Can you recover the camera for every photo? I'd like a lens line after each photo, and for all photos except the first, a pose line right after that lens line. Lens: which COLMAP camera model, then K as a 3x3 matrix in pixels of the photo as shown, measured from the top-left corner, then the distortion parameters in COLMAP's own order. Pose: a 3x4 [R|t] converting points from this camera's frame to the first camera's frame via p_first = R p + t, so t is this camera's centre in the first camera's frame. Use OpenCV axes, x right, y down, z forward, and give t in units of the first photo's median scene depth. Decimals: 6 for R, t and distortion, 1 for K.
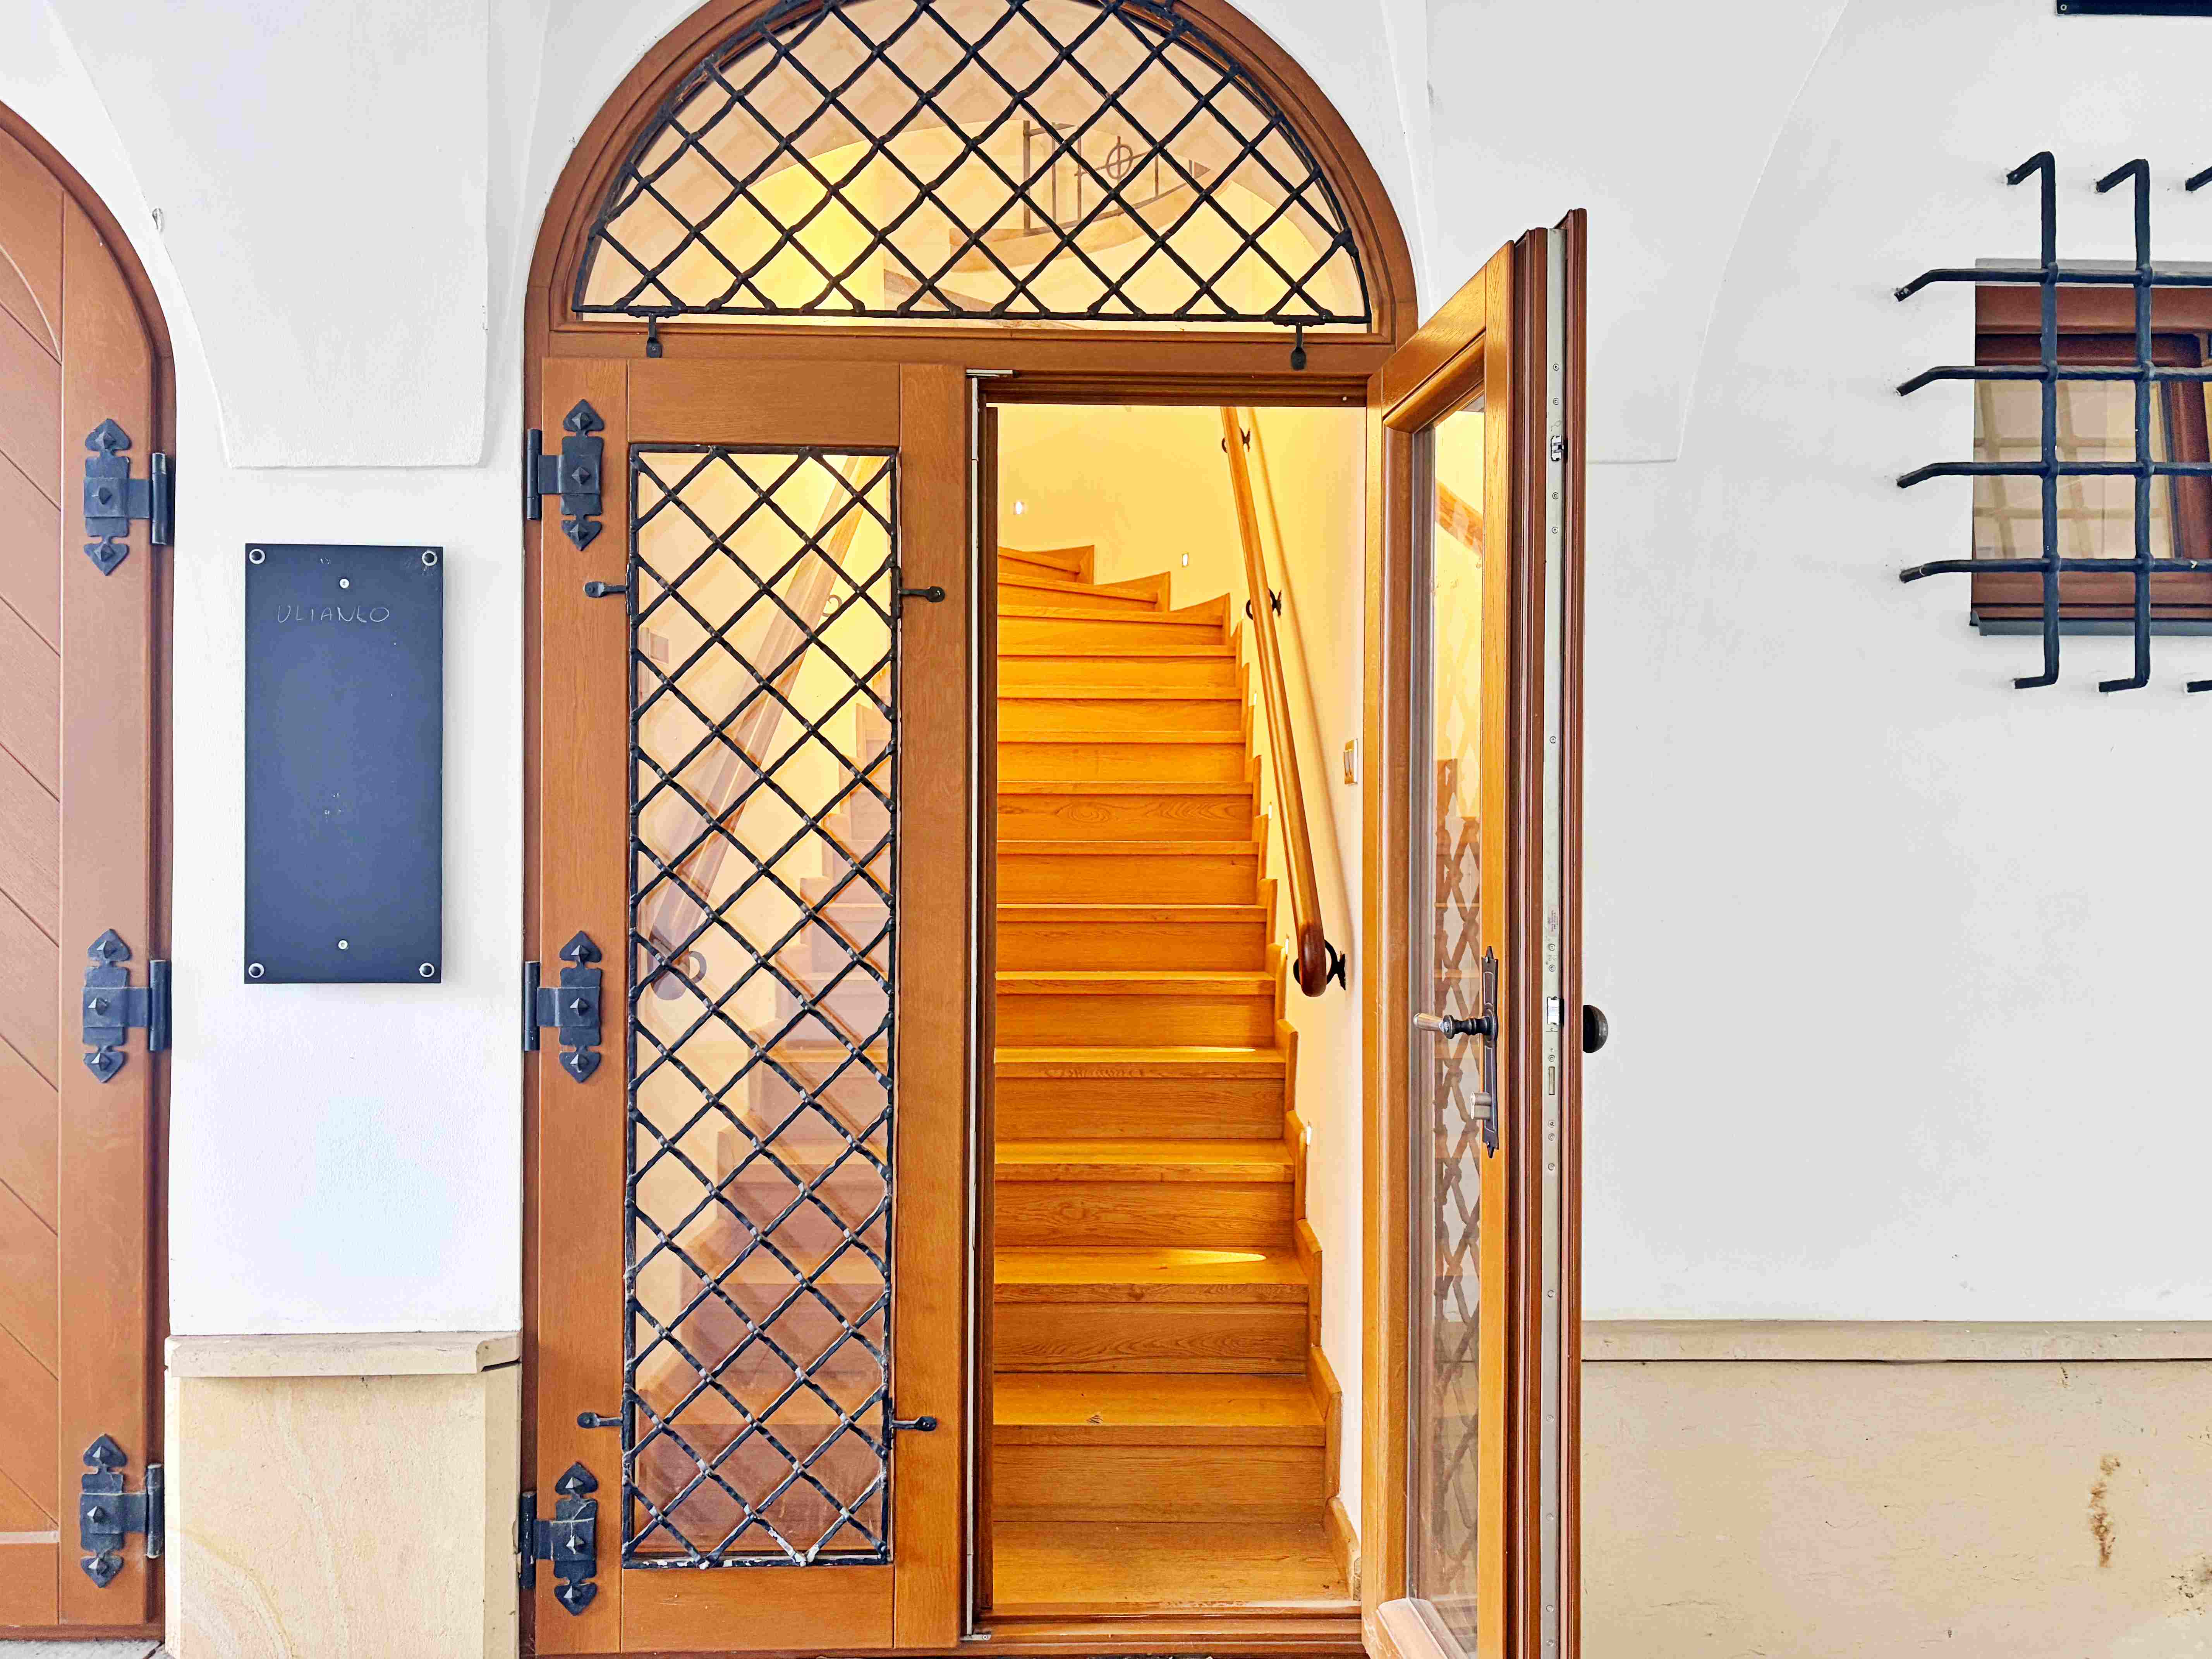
lens RADIAL K [[1625.4, 0, 1127.6], [0, 1625.4, 844.5], [0, 0, 1]] dist [0.071780, -0.075627]
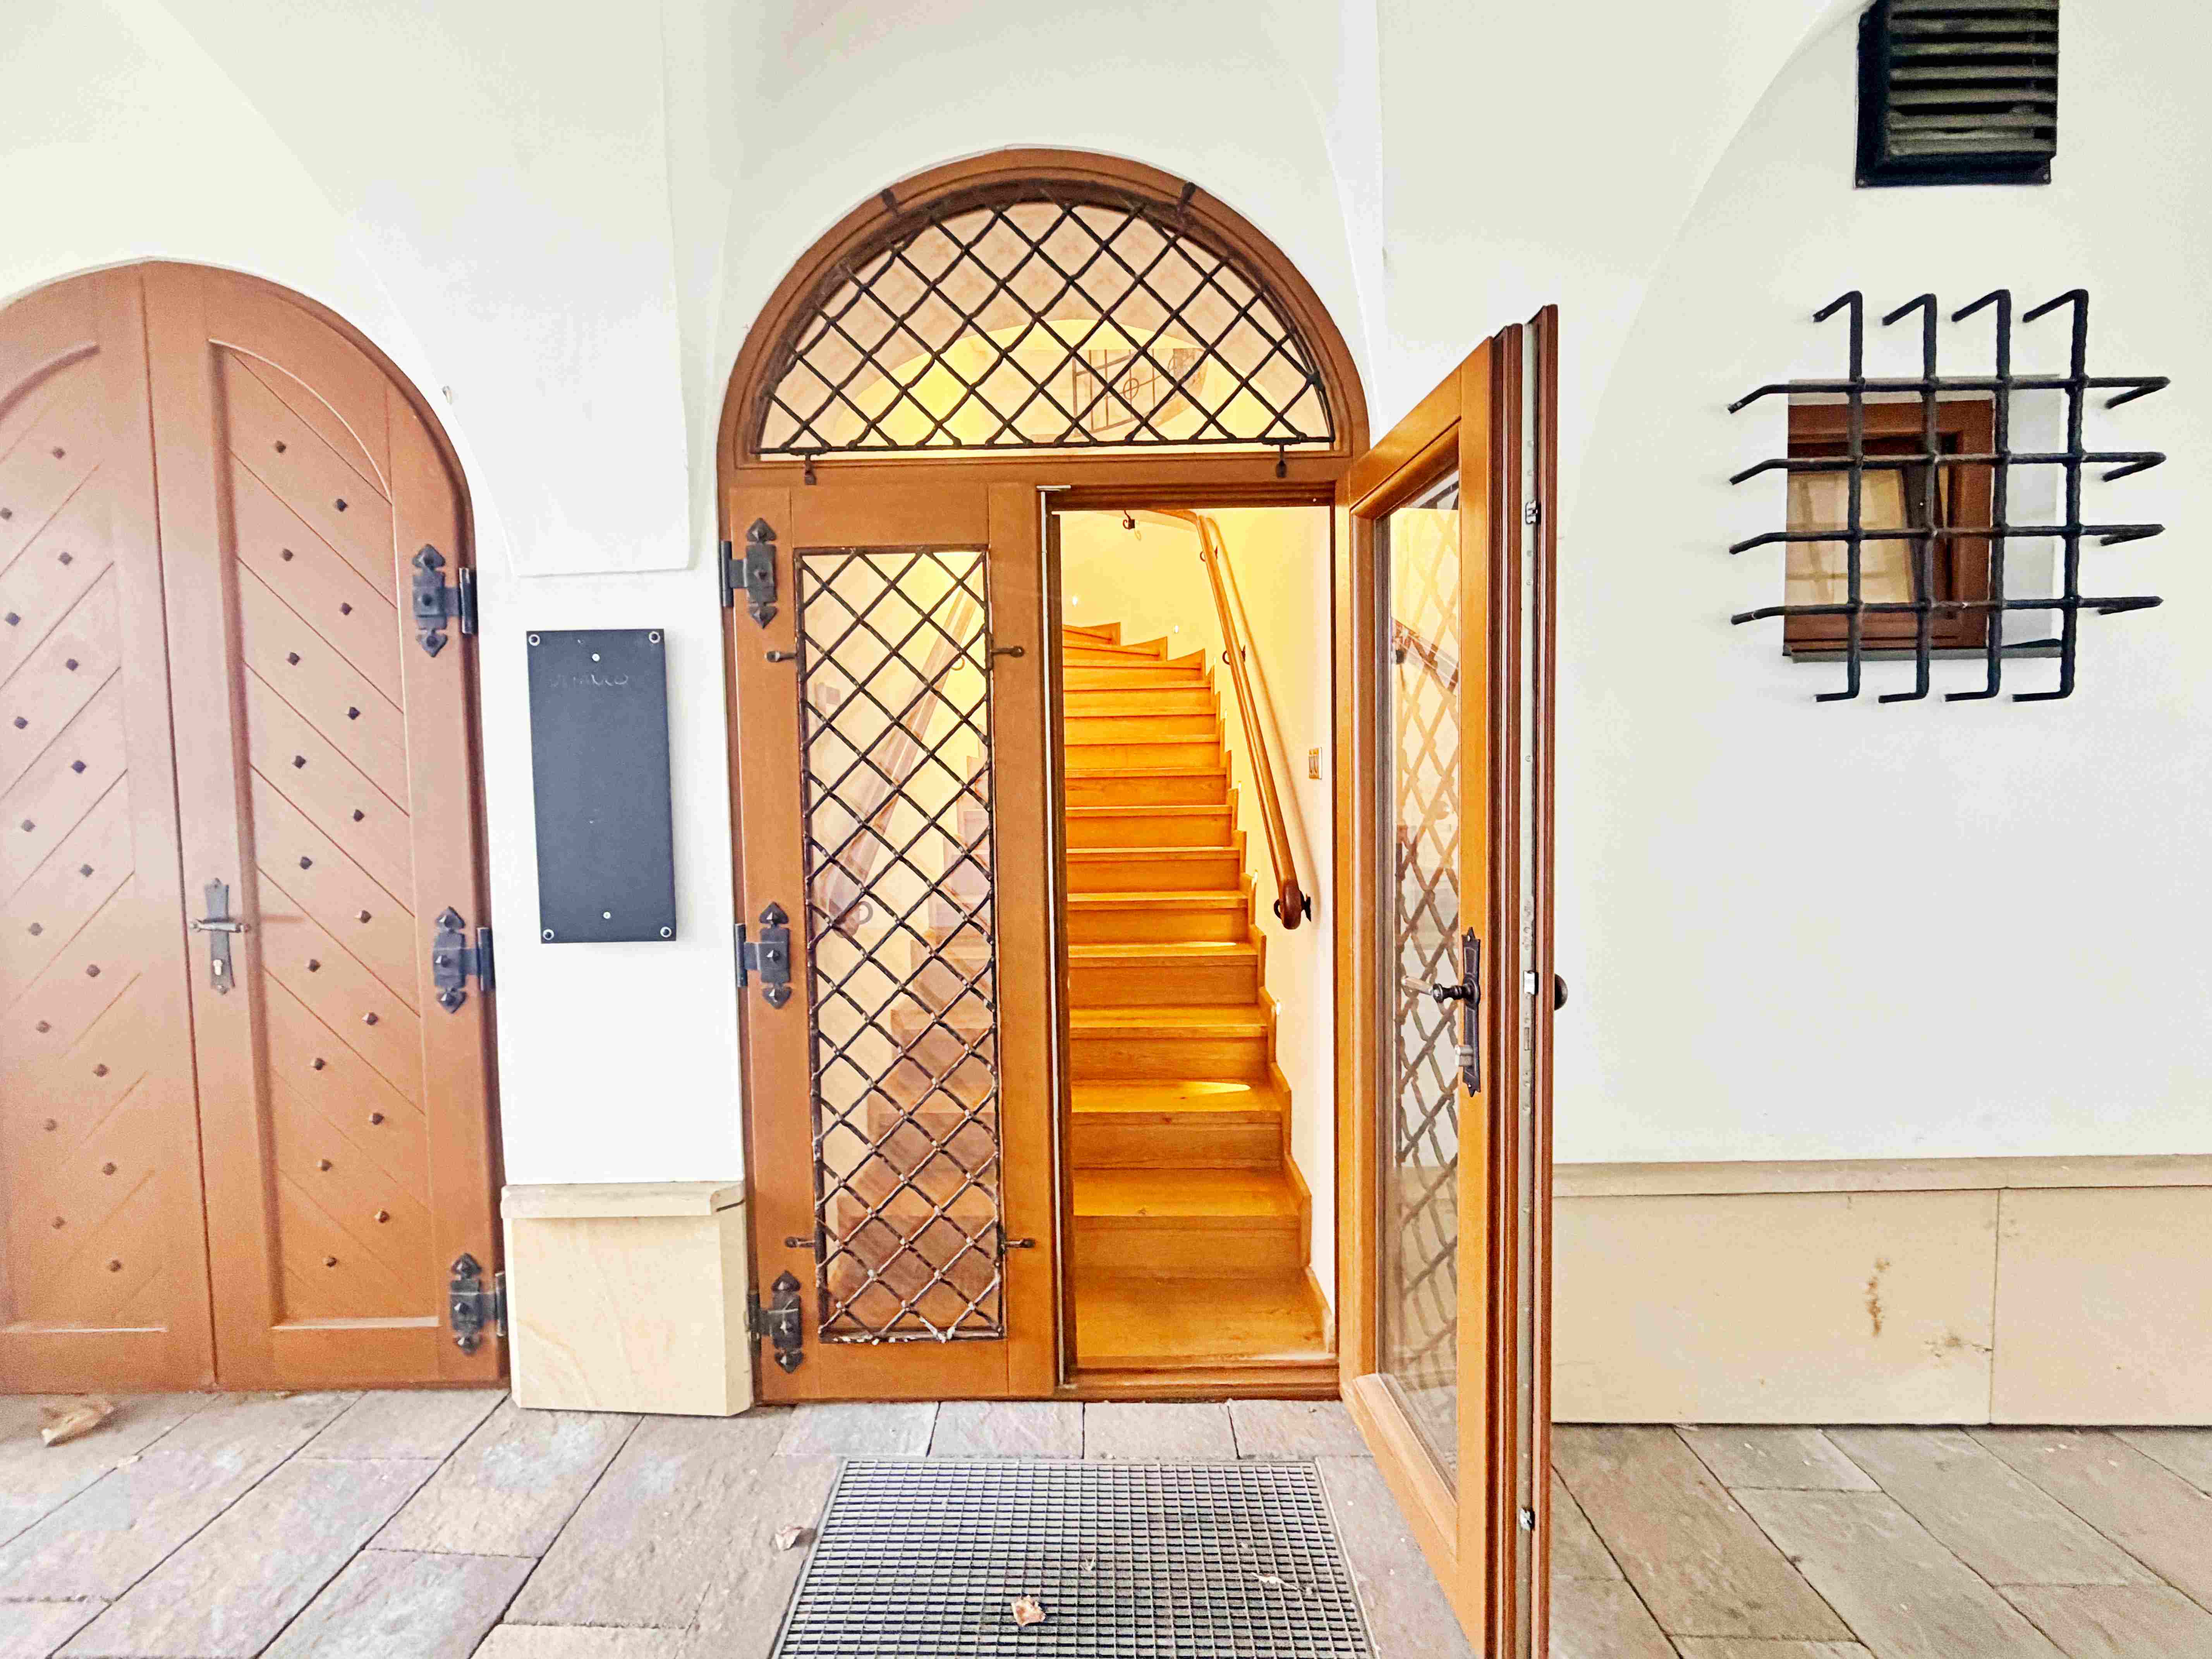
lens RADIAL K [[902.3, 0, 1103.3], [0, 902.3, 829.1], [0, 0, 1]] dist [0.001794, 0.000395]
pose [[0.999009, -0.020487, -0.039507, -0.019473], [0.022075, 0.998949, 0.040166, -0.034181], [0.038642, -0.040998, 0.998412, 0.242153]]
